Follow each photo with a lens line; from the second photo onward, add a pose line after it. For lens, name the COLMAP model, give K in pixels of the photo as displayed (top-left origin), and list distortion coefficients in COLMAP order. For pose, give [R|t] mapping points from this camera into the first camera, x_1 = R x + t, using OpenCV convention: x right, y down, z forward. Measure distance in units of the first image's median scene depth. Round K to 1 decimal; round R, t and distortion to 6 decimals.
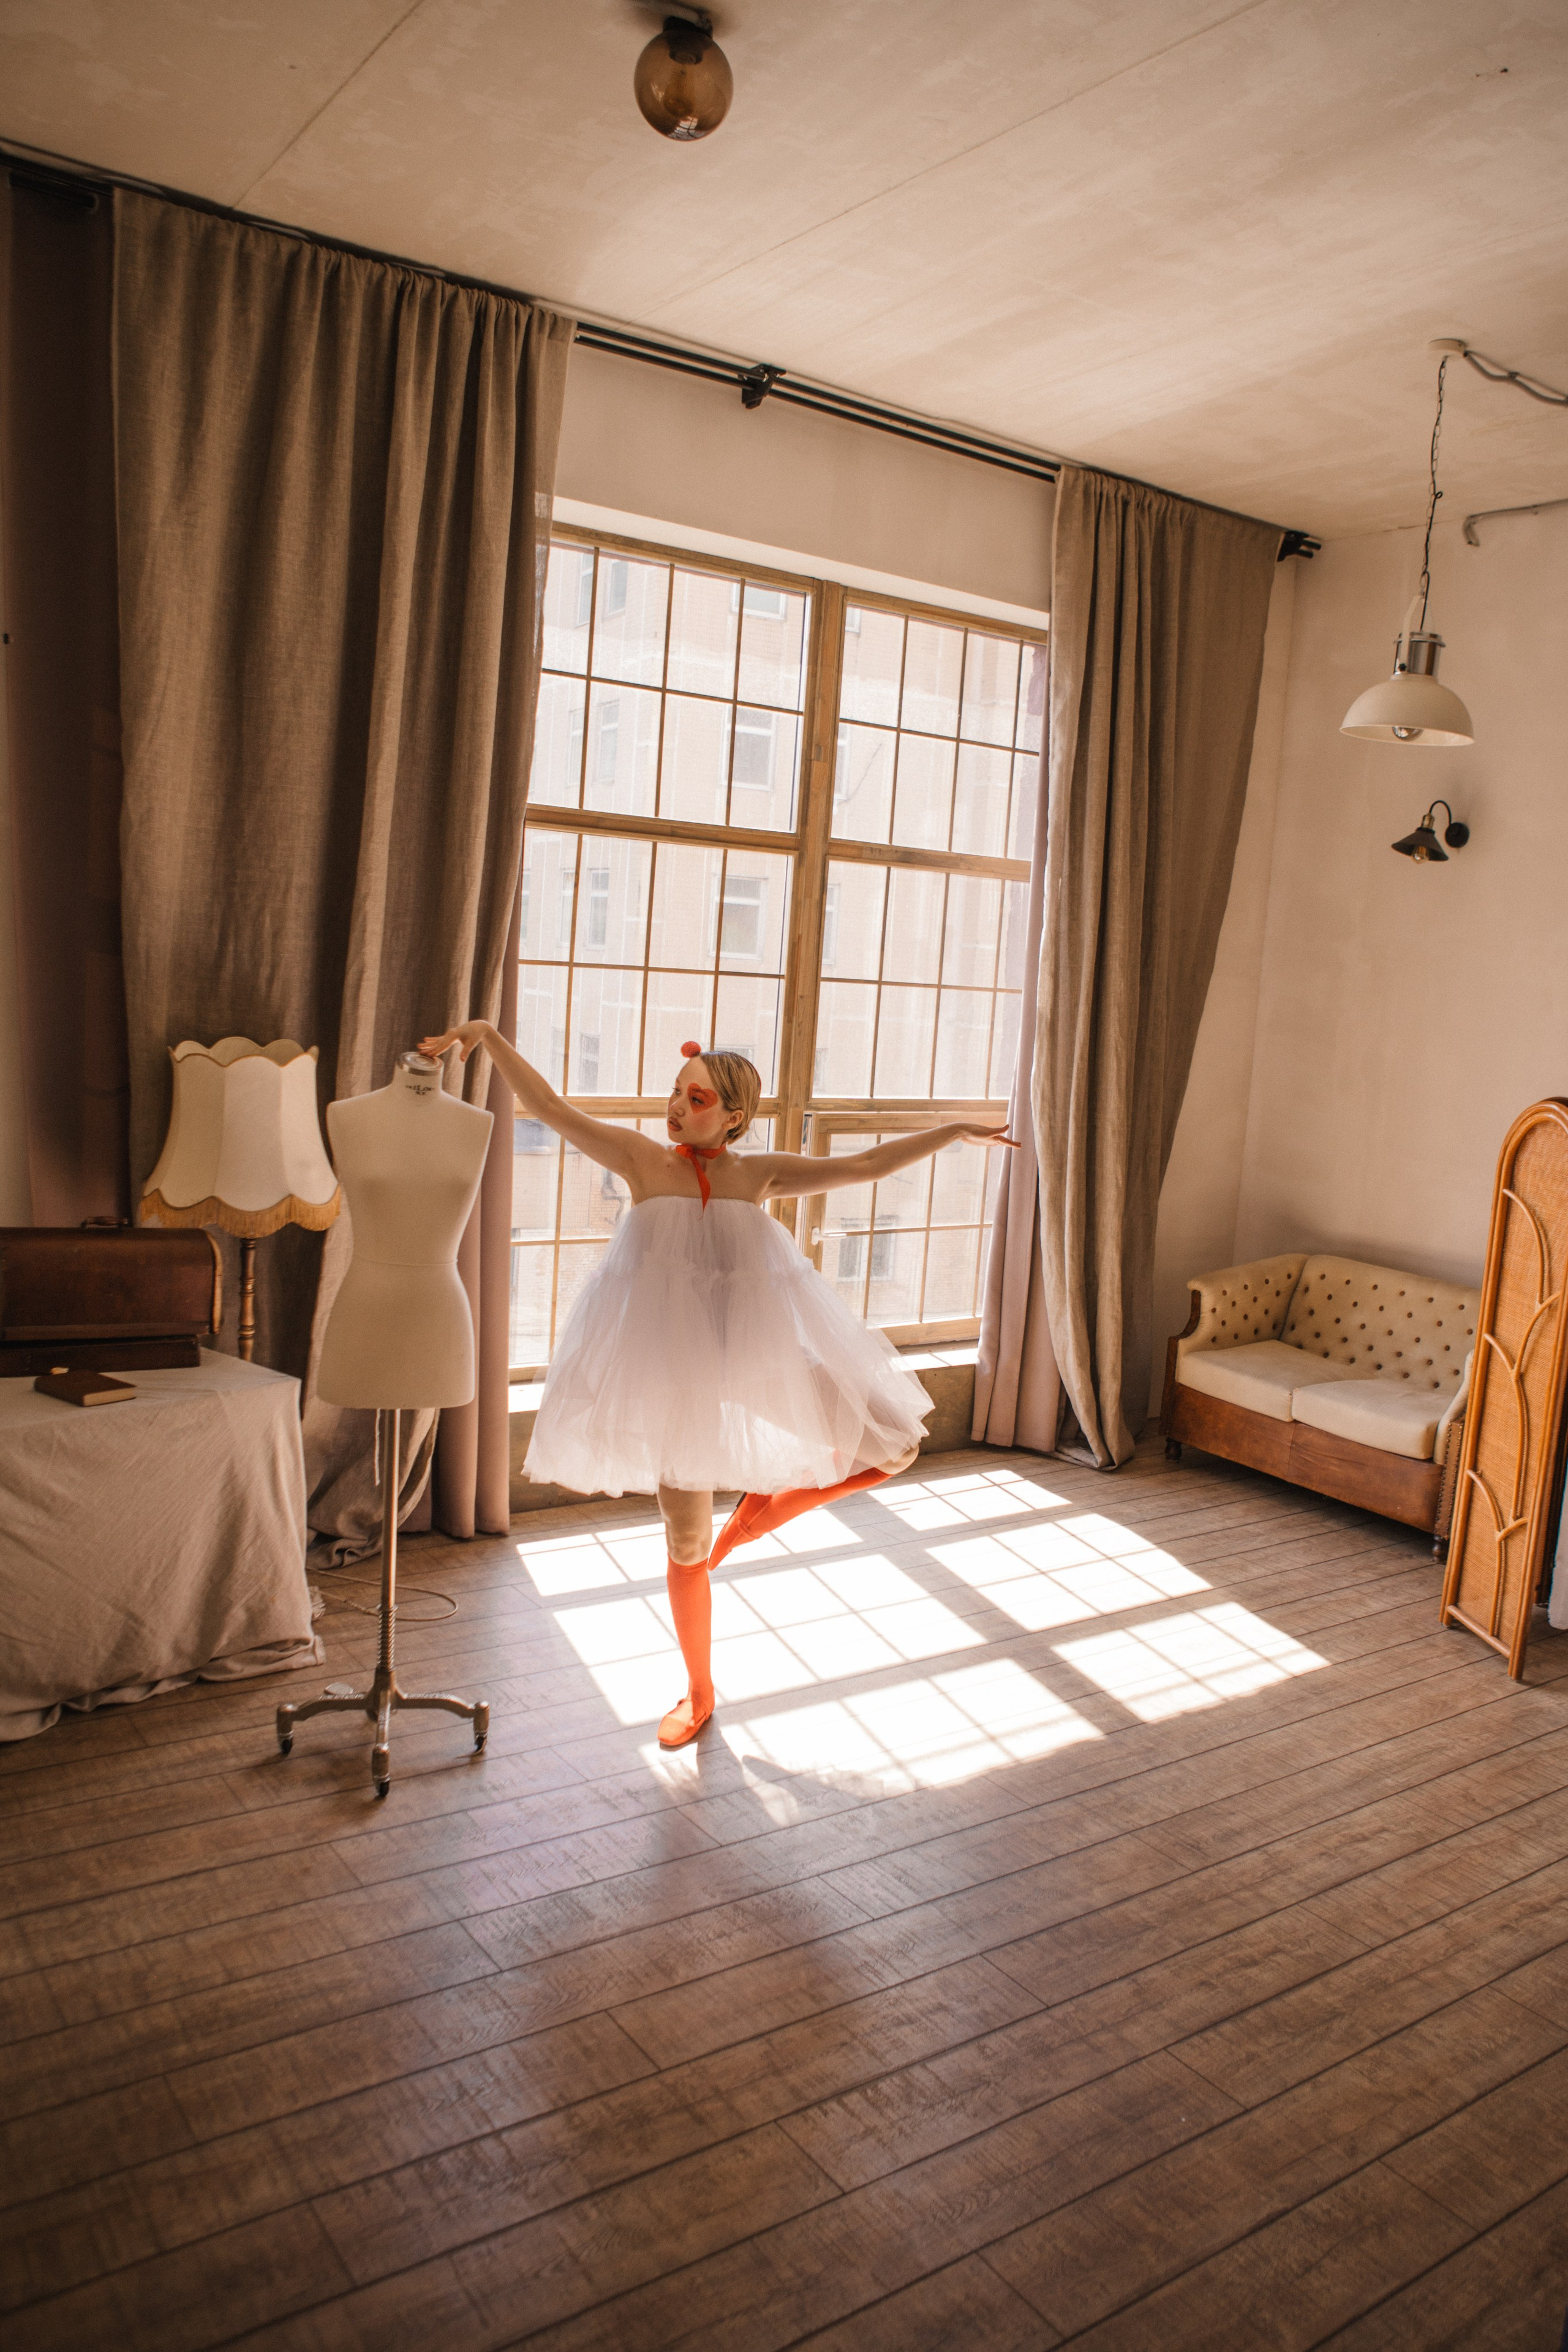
lens RADIAL K [[1722.9, 0, 789.1], [0, 1722.9, 1178.7], [0, 0, 1]] dist [-0.110314, 0.085603]
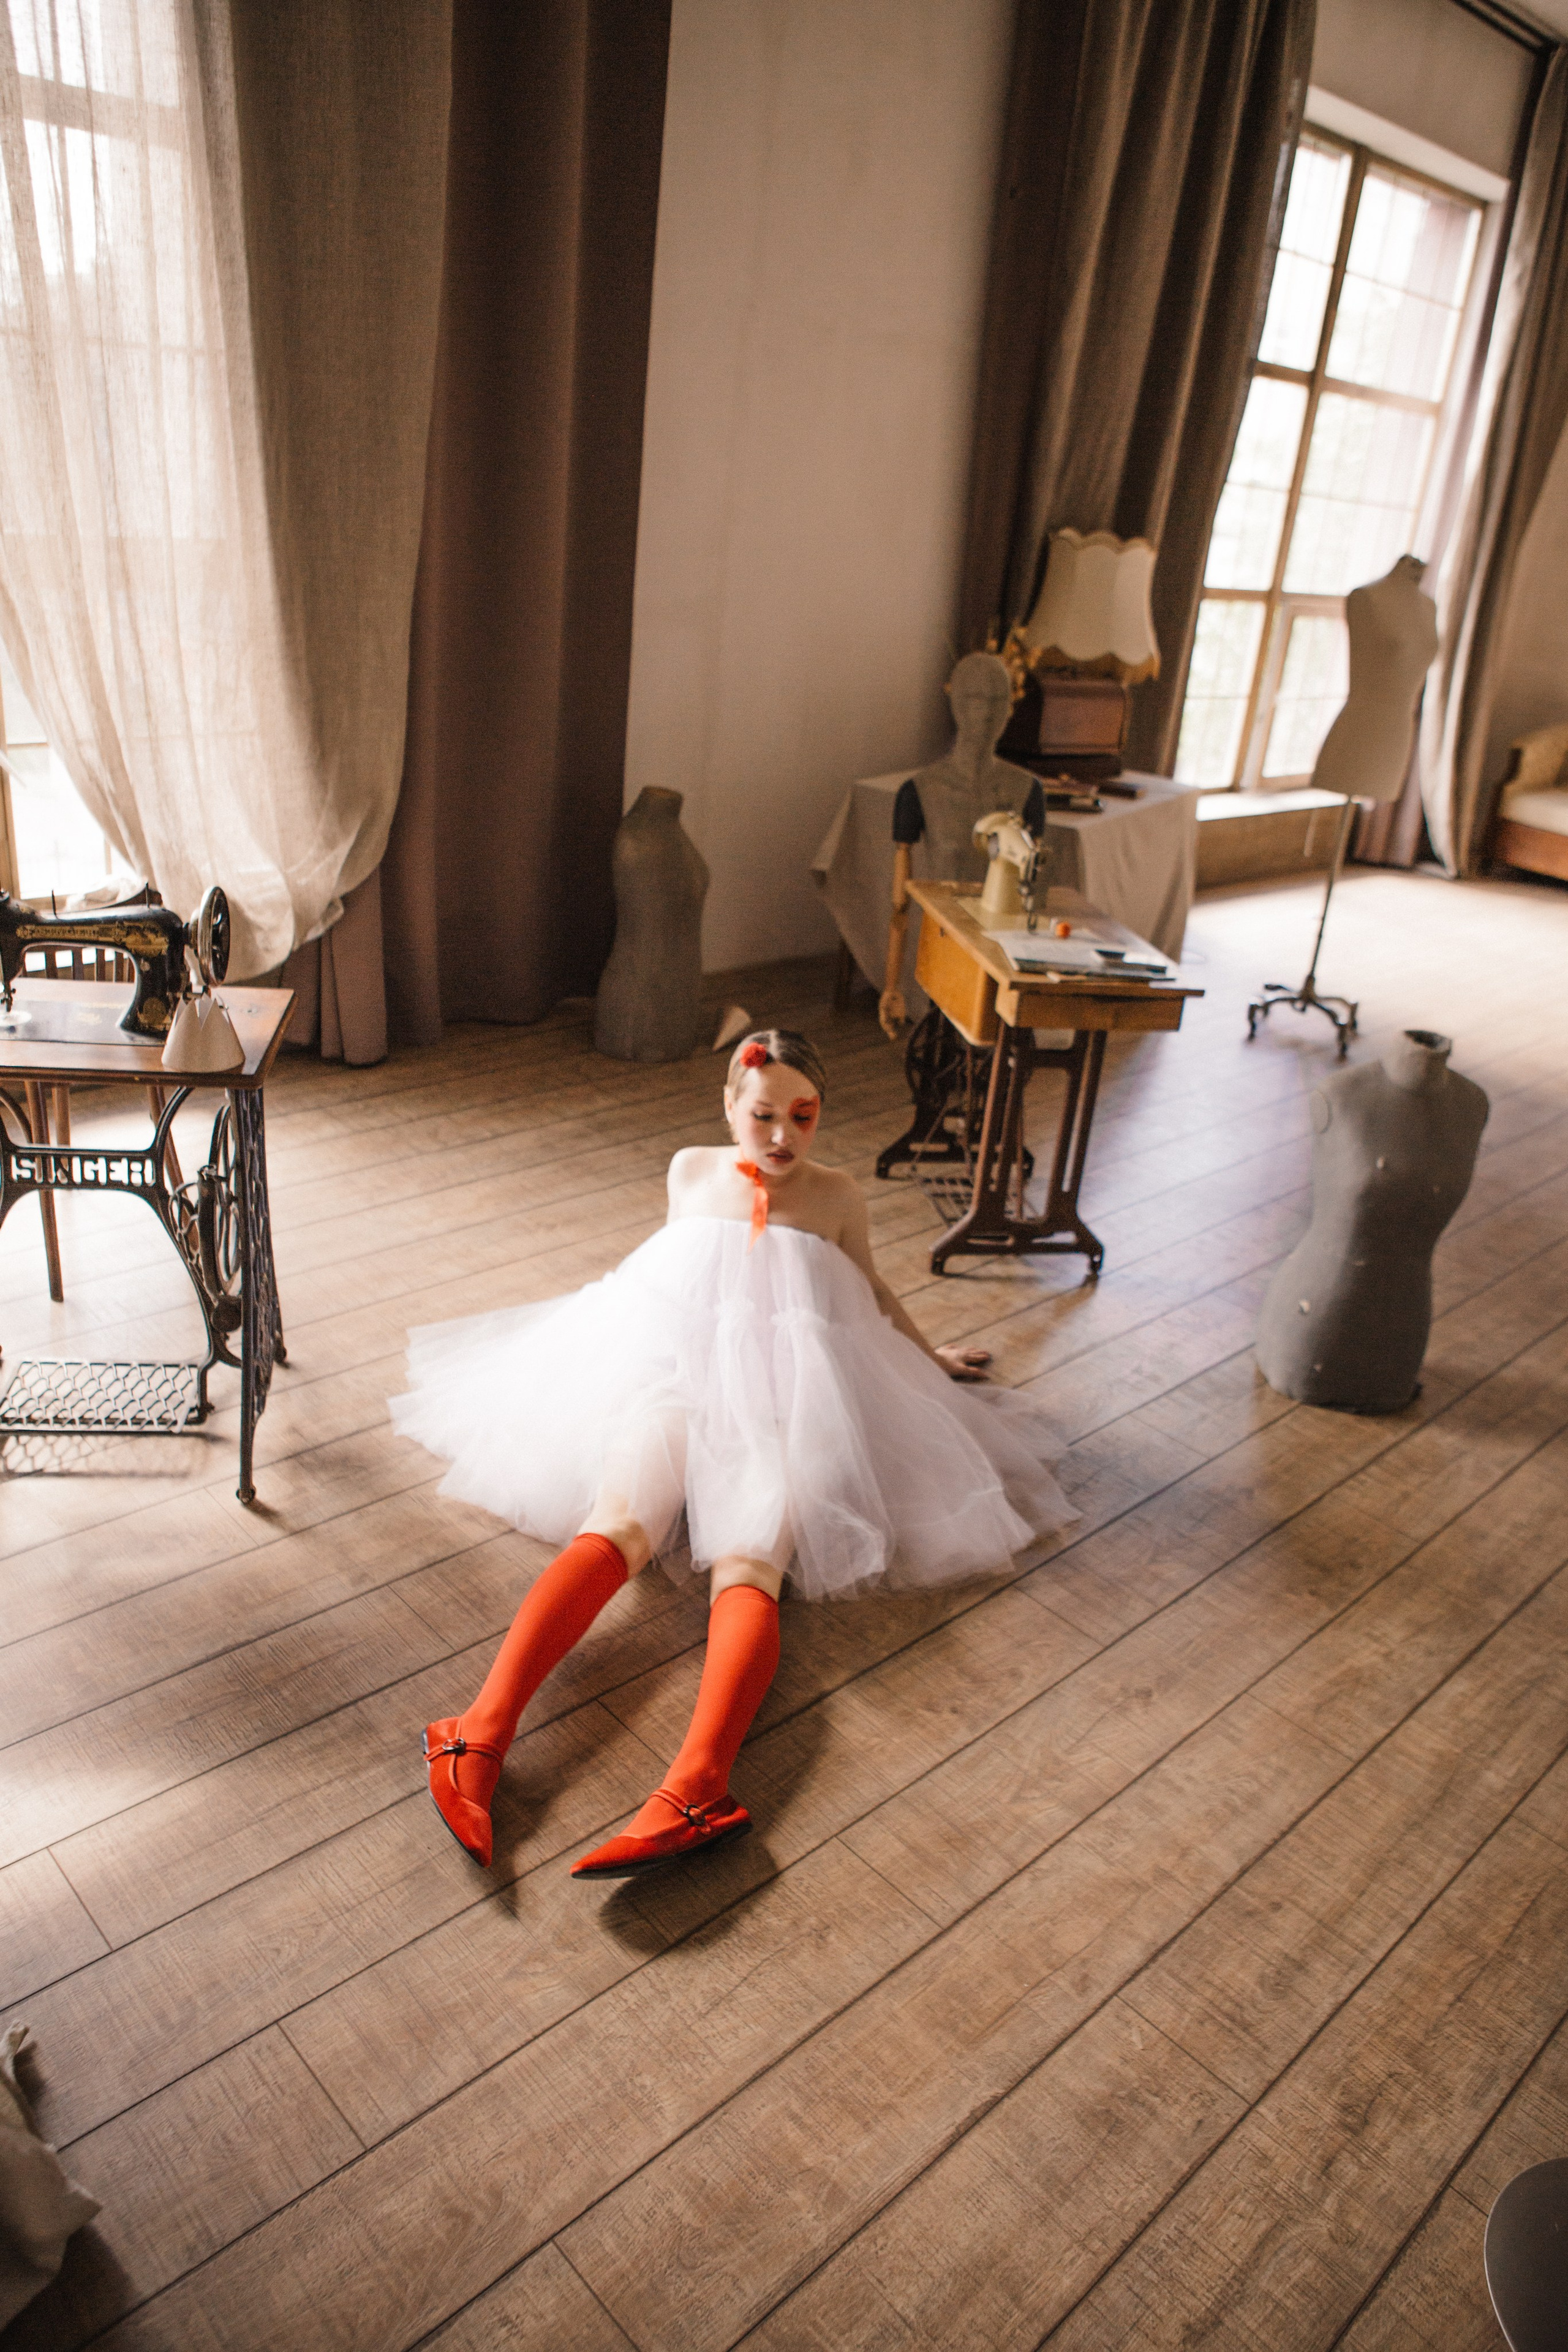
lens RADIAL K [[1606.5, 0, 784.0], [0, 1606.5, 1176.0], [0, 0, 1]] dist [-0.094327, 0.061725]
pose [[0.991378, -0.027867, 0.128037, -0.706596], [-0.011701, 0.954394, 0.298322, 0.032180], [-0.130511, -0.297248, 0.945839, -0.268311]]
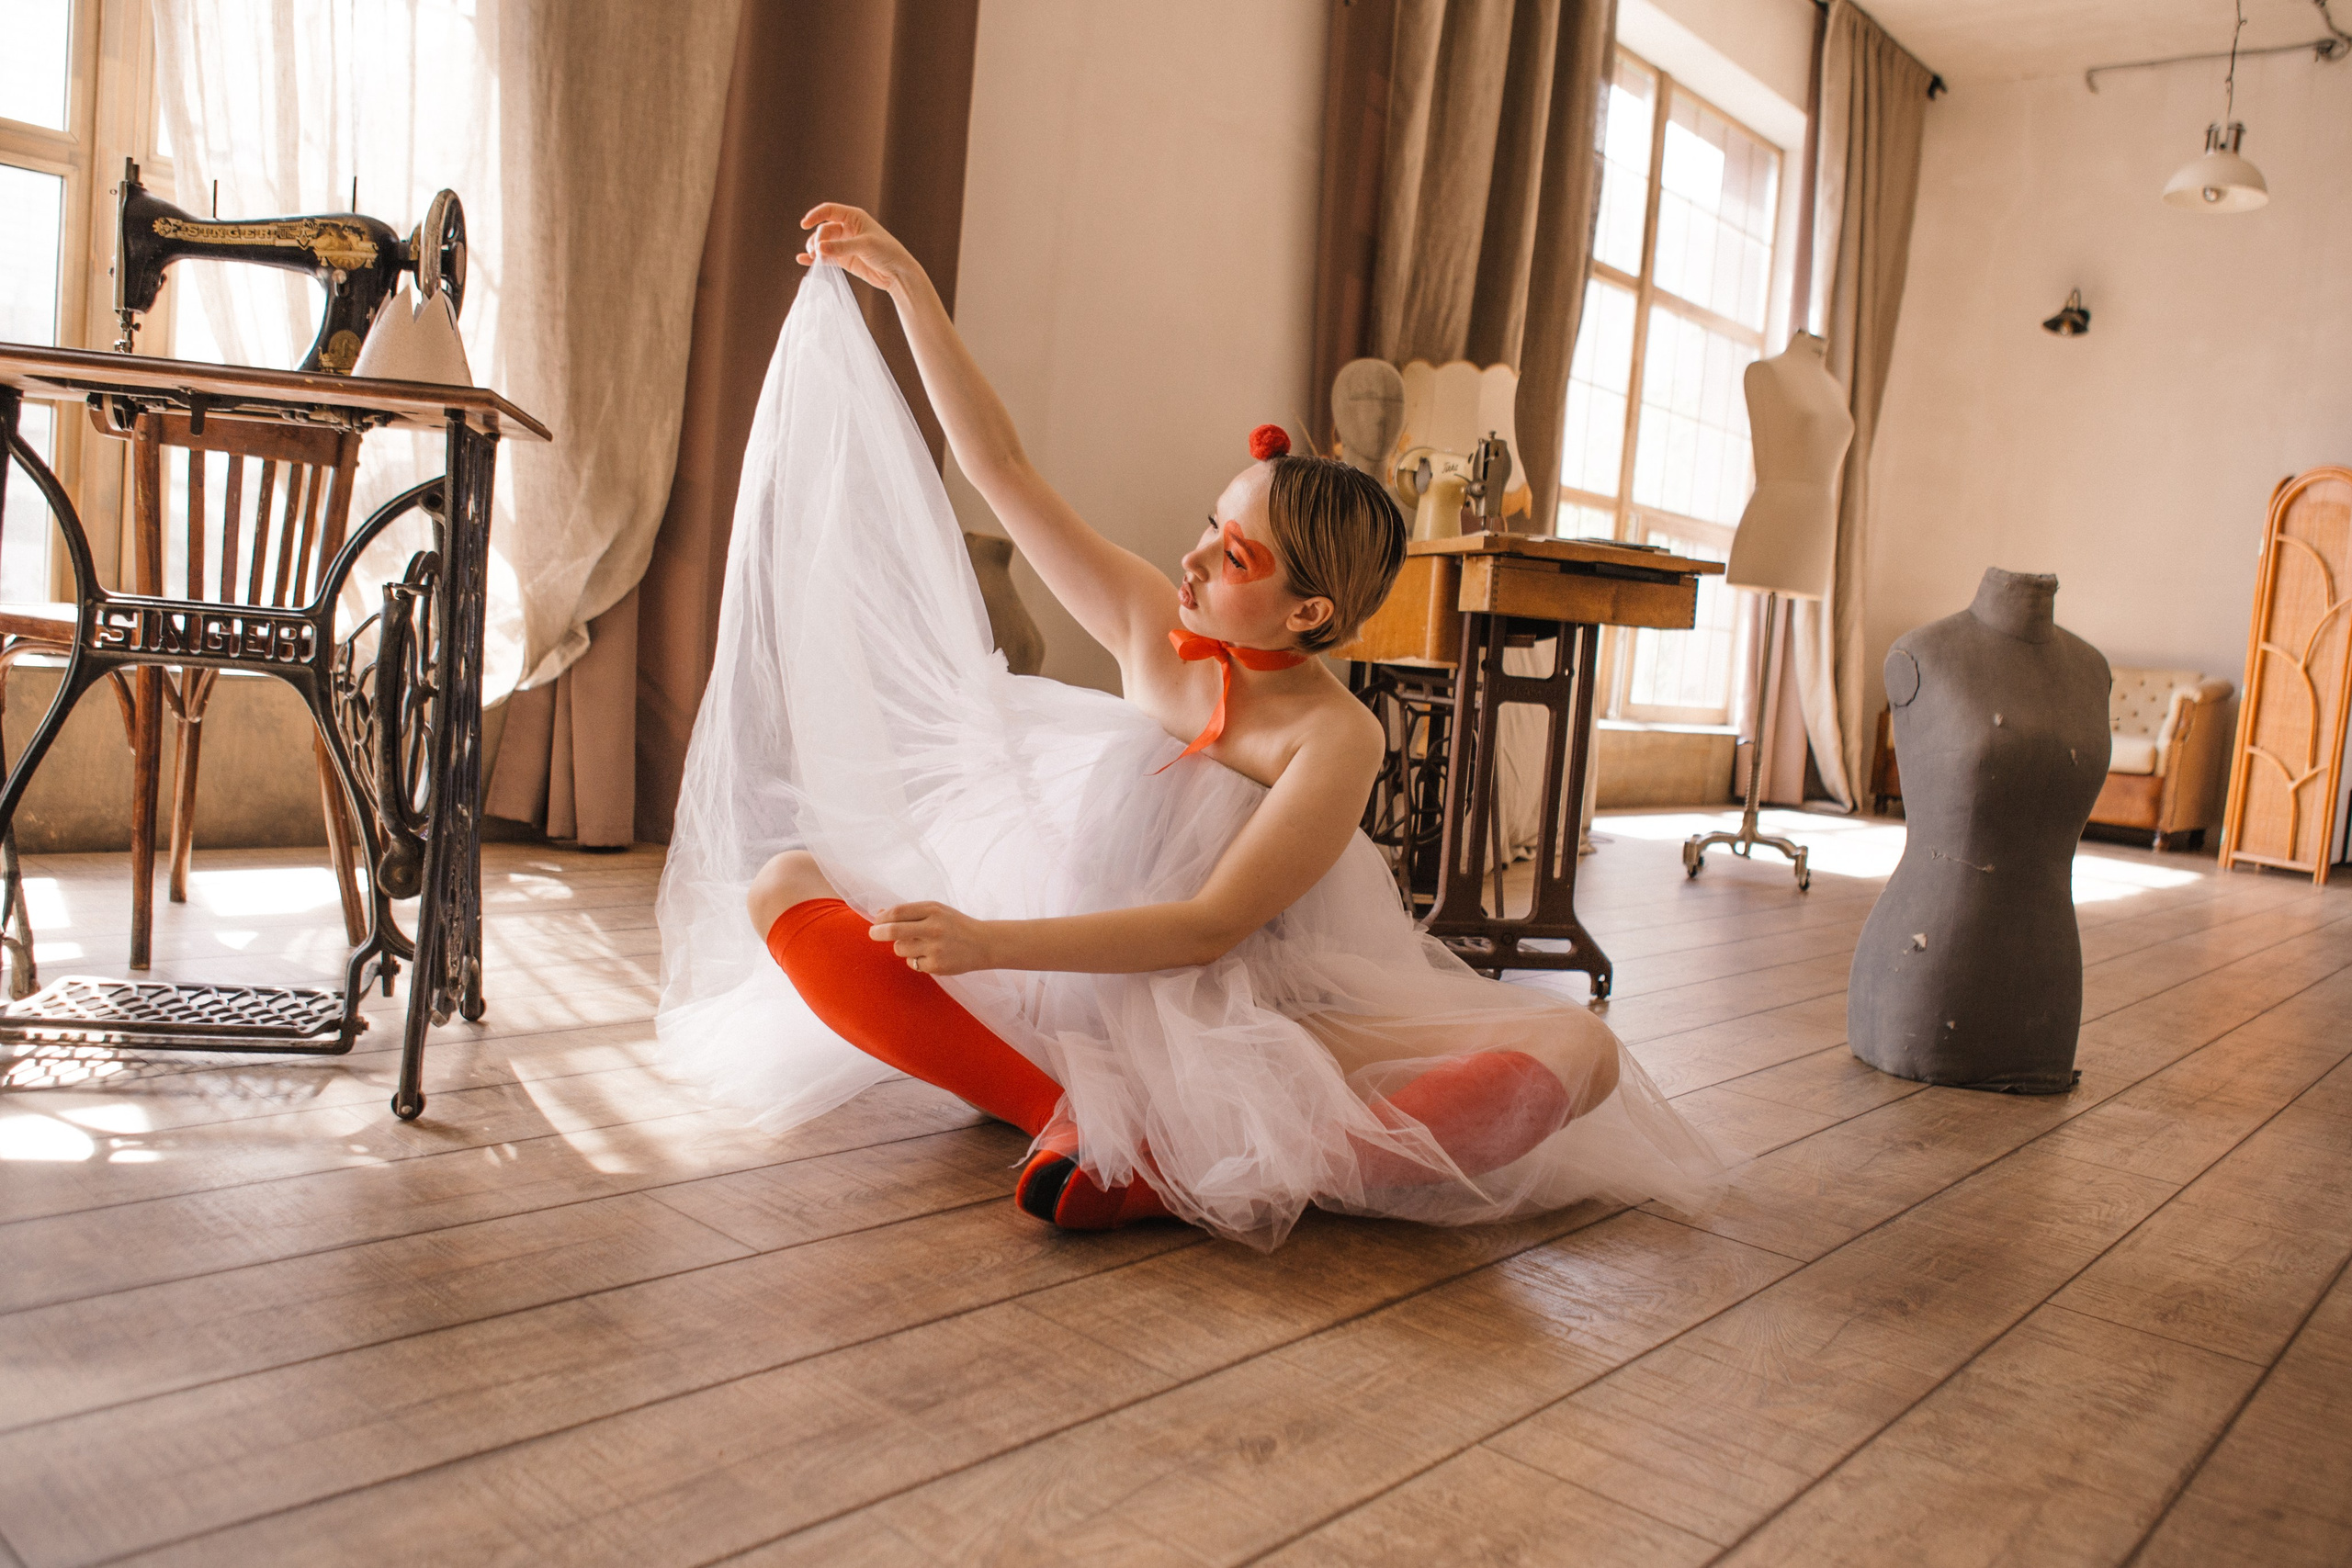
lens RADIAL K [[1782.9, 0, 1198.1], [0, 1782.9, 790.5], [0, 0, 1]] dist [-0.106912, 0.083350]
pose [[0.976320, -0.004391, 0.216286, -0.737737], [0.008567, 0.999795, -0.018370, 0.233173], [-0.216161, 0.019788, 0.976157, -0.166246]]
